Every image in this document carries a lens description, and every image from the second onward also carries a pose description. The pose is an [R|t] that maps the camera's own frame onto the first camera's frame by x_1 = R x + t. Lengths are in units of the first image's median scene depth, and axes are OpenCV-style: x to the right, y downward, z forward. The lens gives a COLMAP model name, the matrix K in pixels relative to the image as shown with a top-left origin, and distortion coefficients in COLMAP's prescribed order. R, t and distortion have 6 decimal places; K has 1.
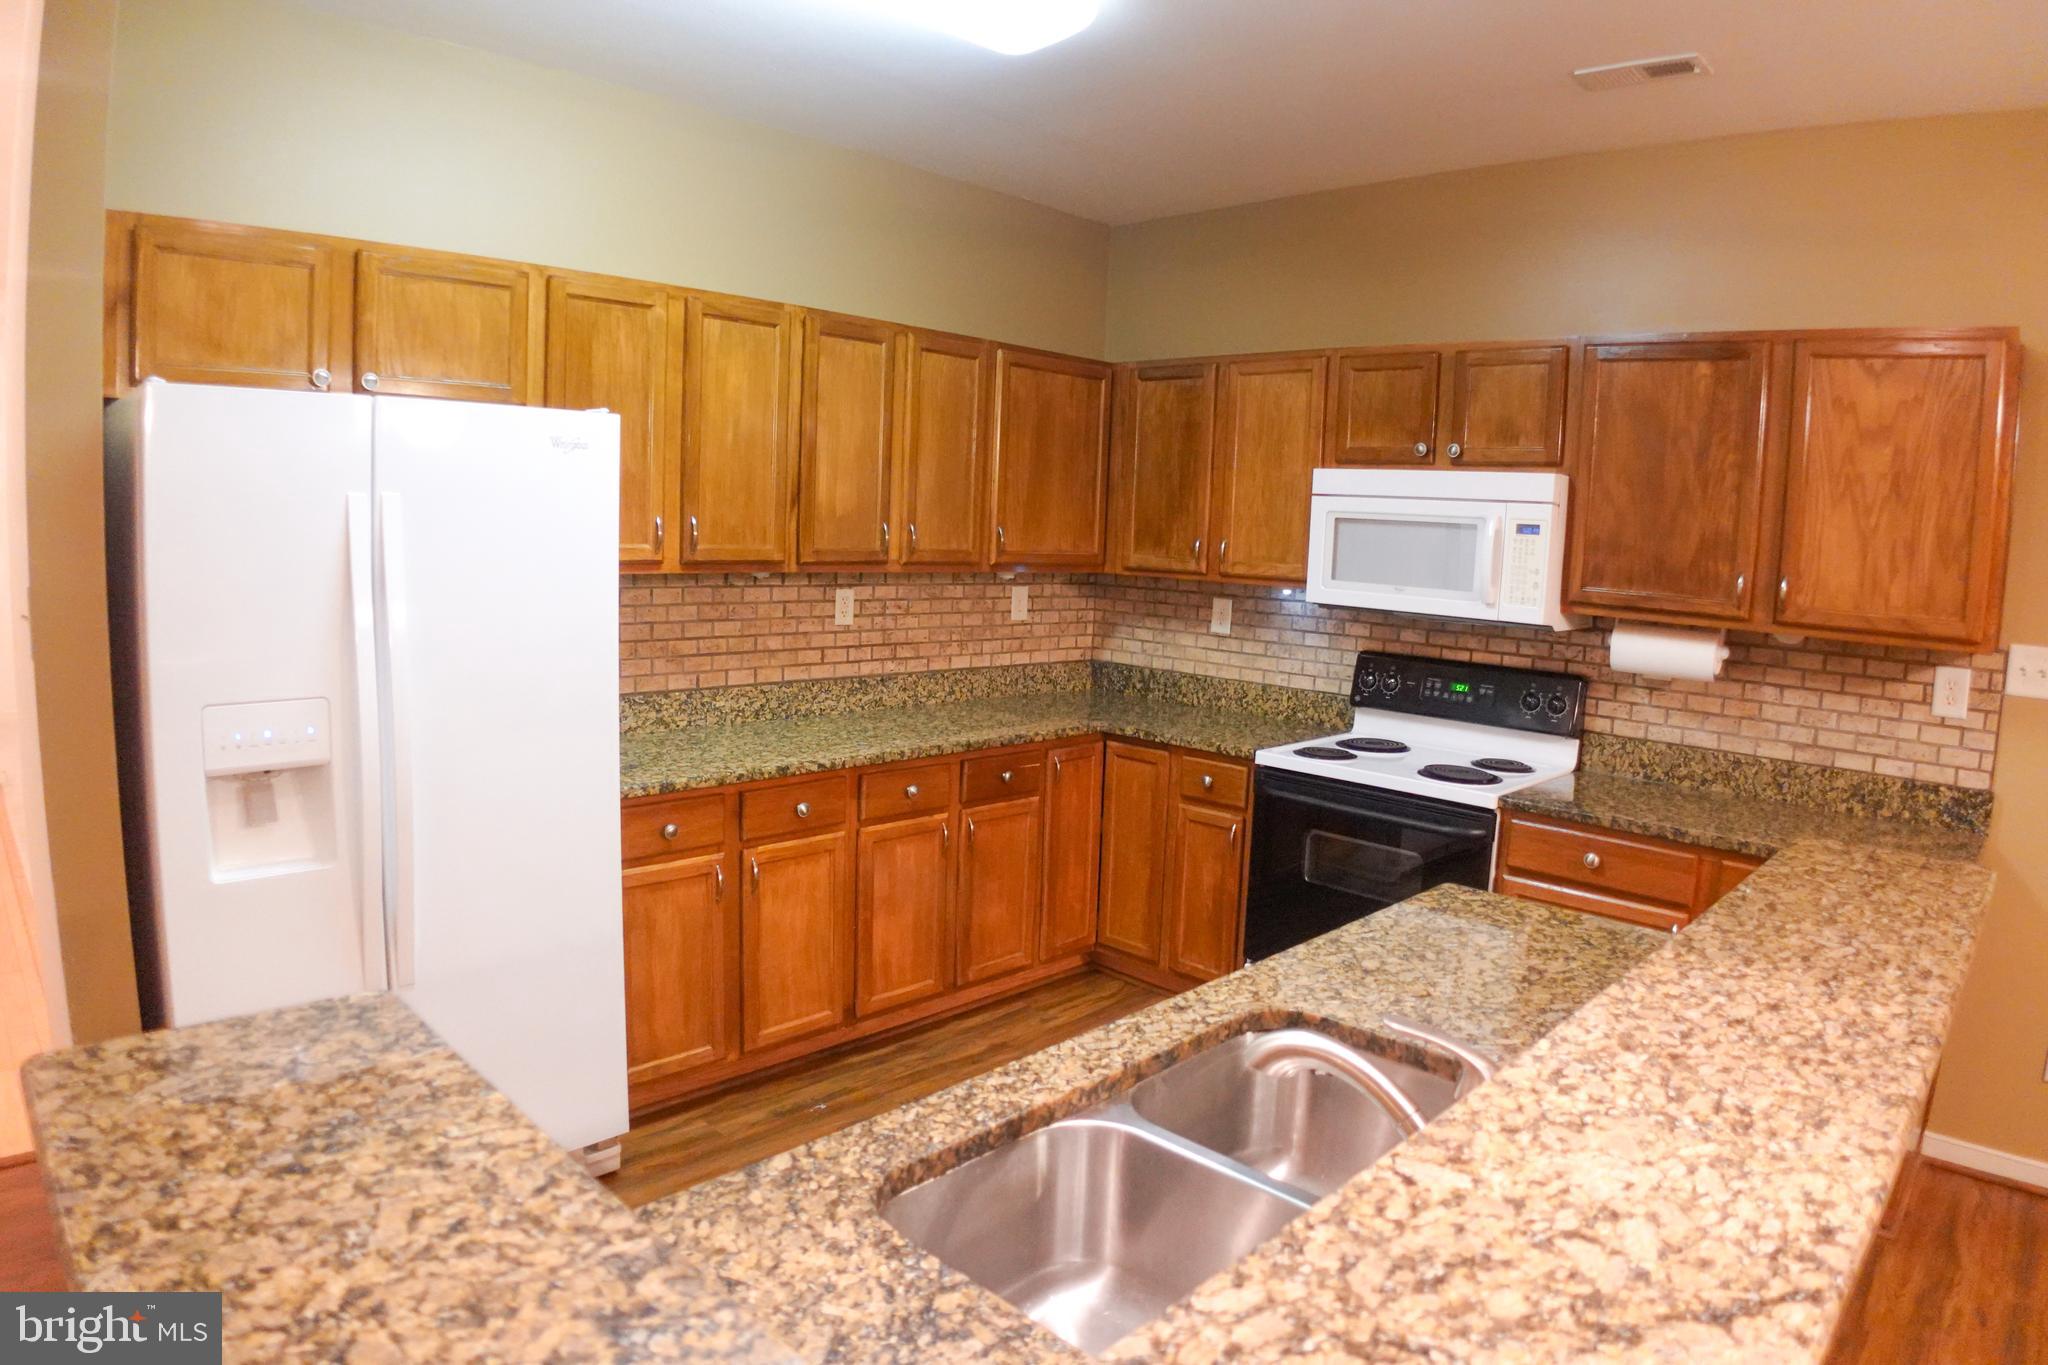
lens RADIAL K [[1198.2, 0, 1024.0], [0, 1198.2, 682.5], [0, 0, 1]] dist [-0.114248, 0.004958]
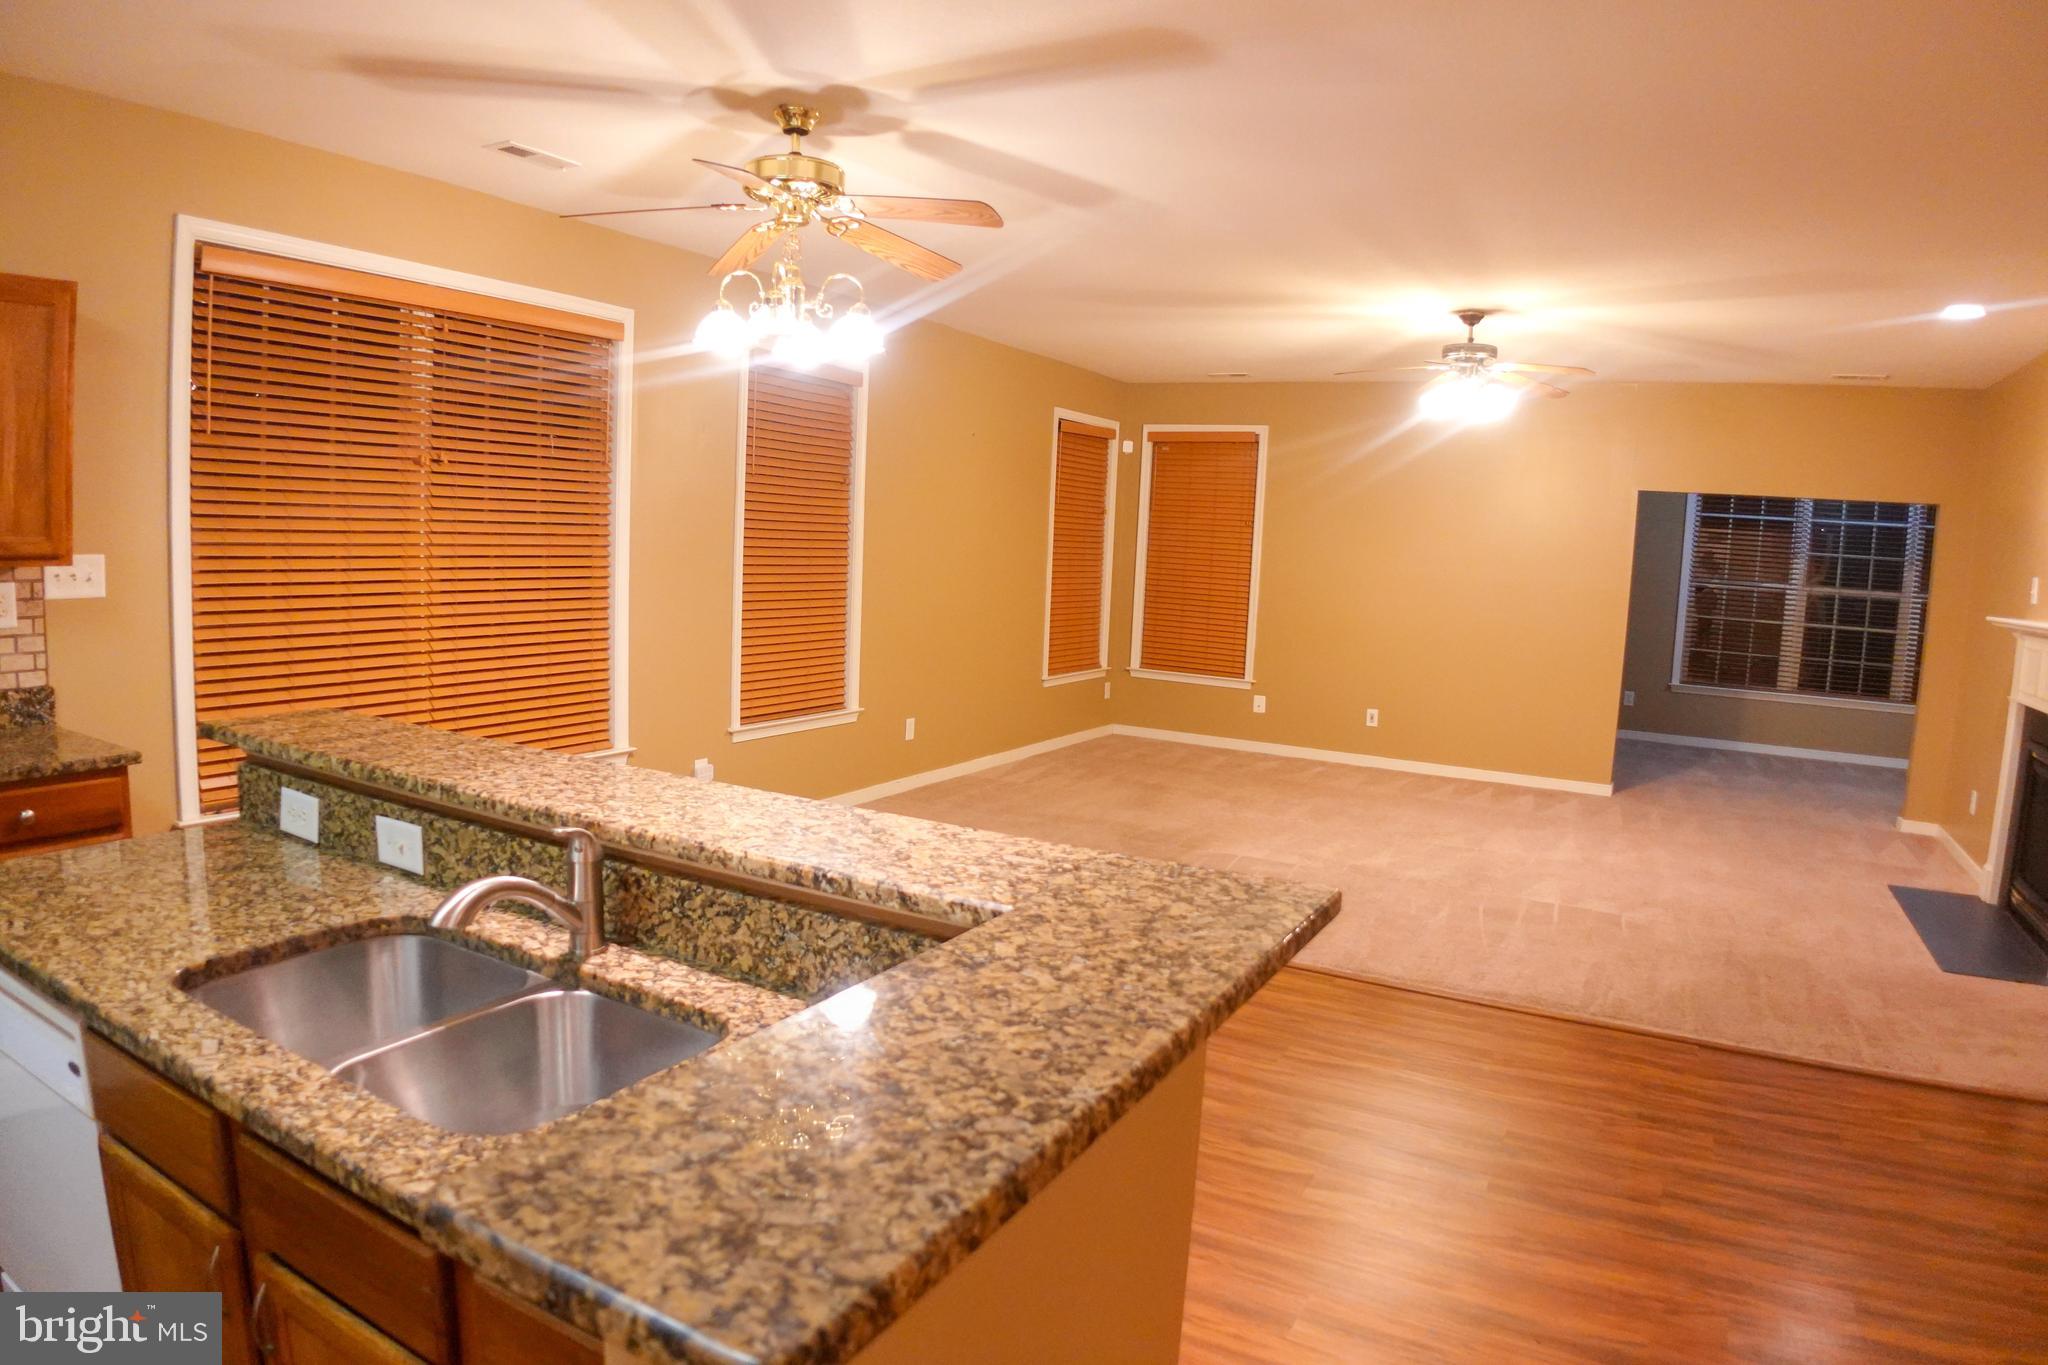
lens RADIAL K [[1198.2, 0, 1024.0], [0, 1198.2, 682.5], [0, 0, 1]] dist [-0.114248, 0.004958]
pose [[-0.245744, -0.169622, 0.954379, -0.492497], [0.070621, 0.978821, 0.192151, -0.055678], [-0.966759, 0.114619, -0.228560, 0.303915]]
